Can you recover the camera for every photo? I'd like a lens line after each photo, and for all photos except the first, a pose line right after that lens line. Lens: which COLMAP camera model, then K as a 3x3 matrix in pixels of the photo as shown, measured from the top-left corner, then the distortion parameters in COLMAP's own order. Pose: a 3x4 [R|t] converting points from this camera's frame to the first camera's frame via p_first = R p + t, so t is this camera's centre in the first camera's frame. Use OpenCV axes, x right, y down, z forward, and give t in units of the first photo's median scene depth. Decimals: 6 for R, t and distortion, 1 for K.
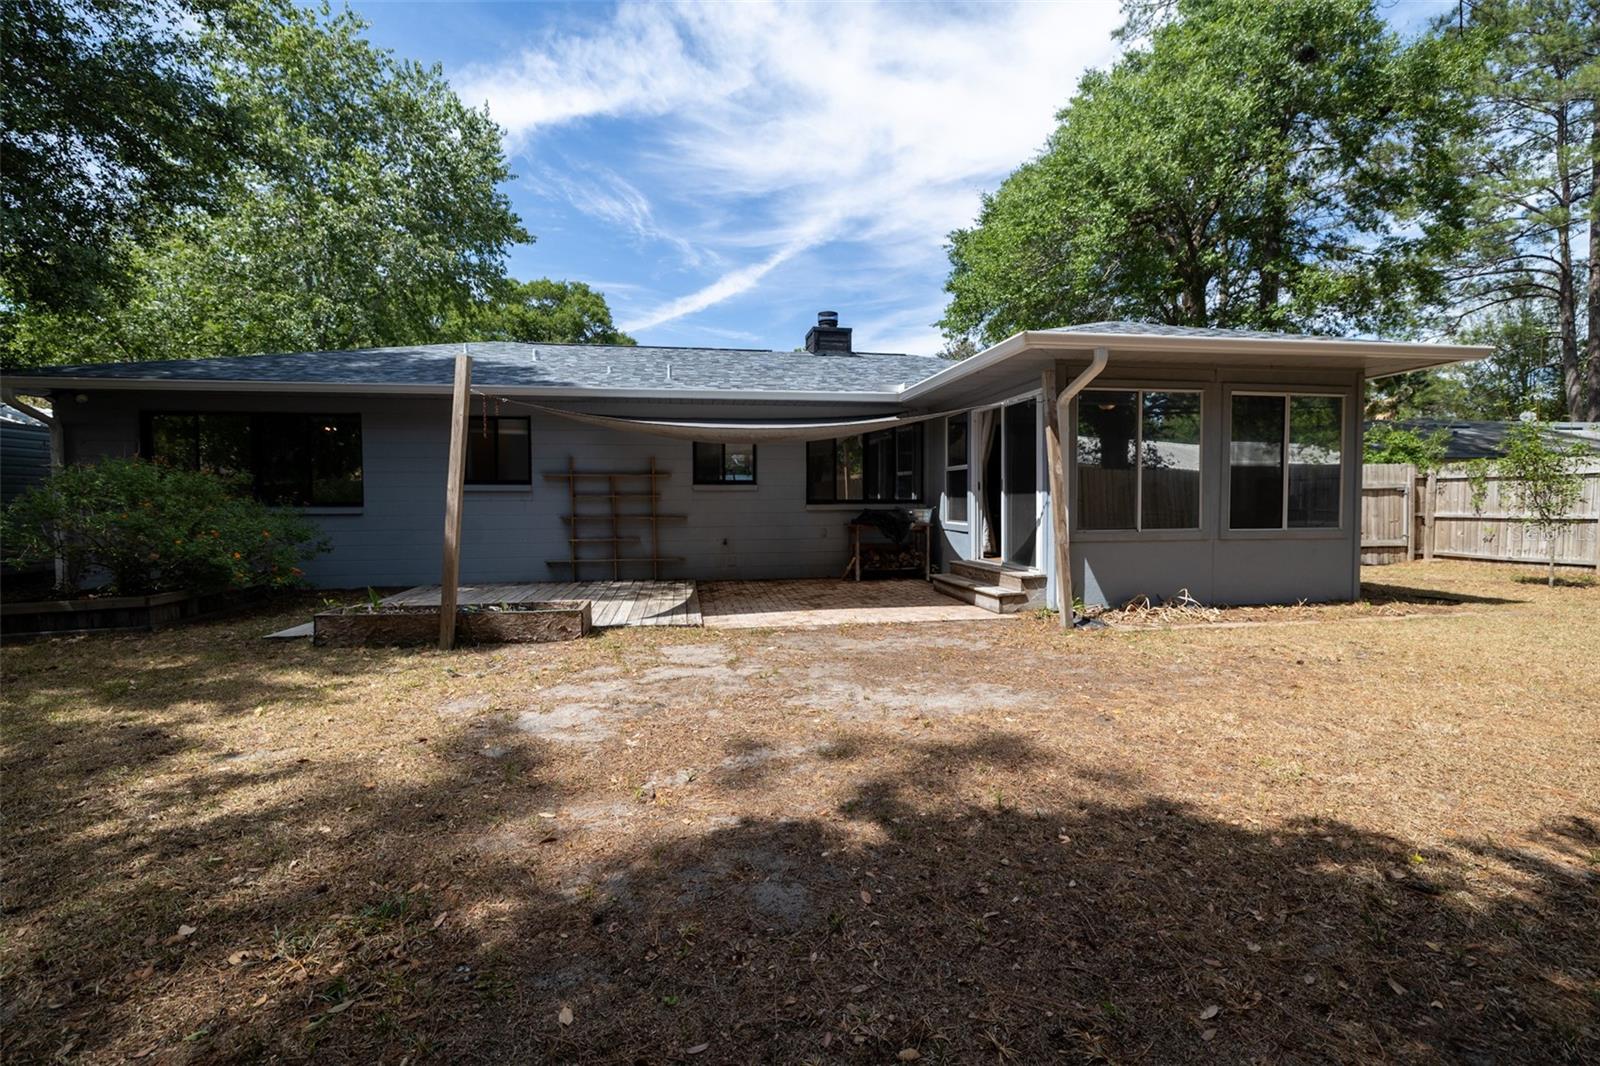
lens RADIAL K [[667.5, 0, 795.5], [0, 667.5, 527.0], [0, 0, 1]] dist [-0.011378, 0.001352]
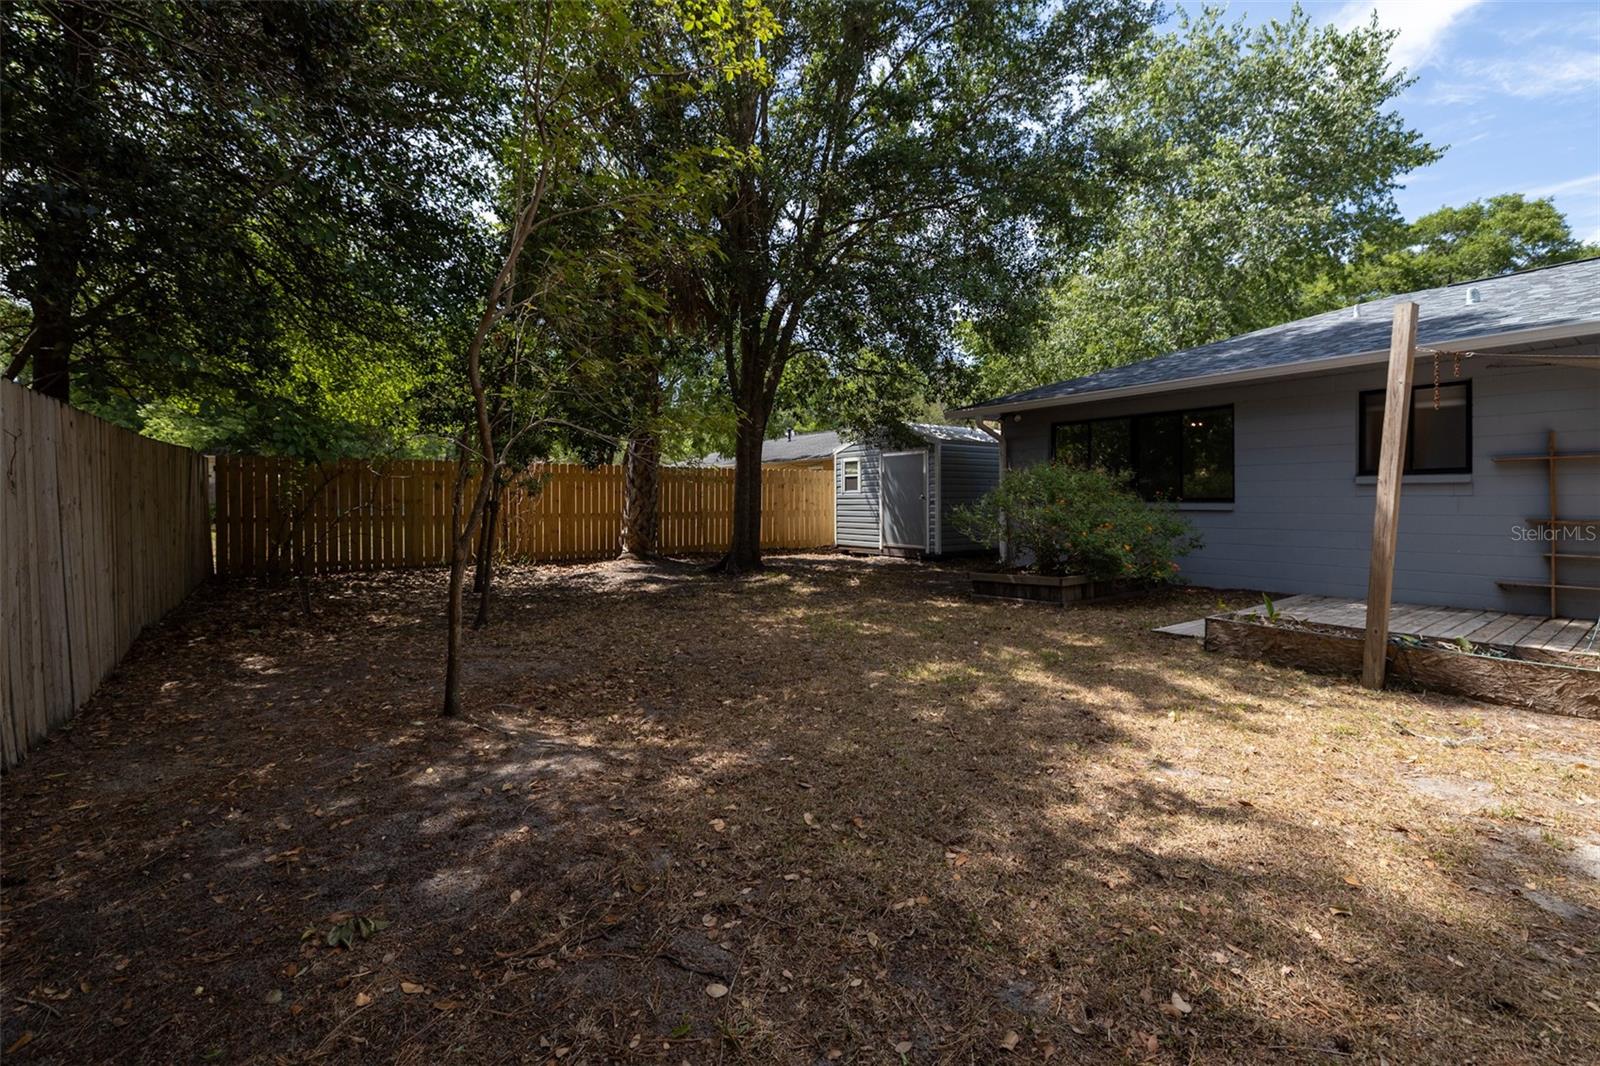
lens RADIAL K [[667.5, 0, 799.3], [0, 667.5, 524.2], [0, 0, 1]] dist [-0.011378, 0.001352]
pose [[0.439616, 0.034260, -0.897532, -0.107189], [-0.032023, 0.999235, 0.022457, -0.002211], [0.897615, 0.018869, 0.440377, 0.046842]]
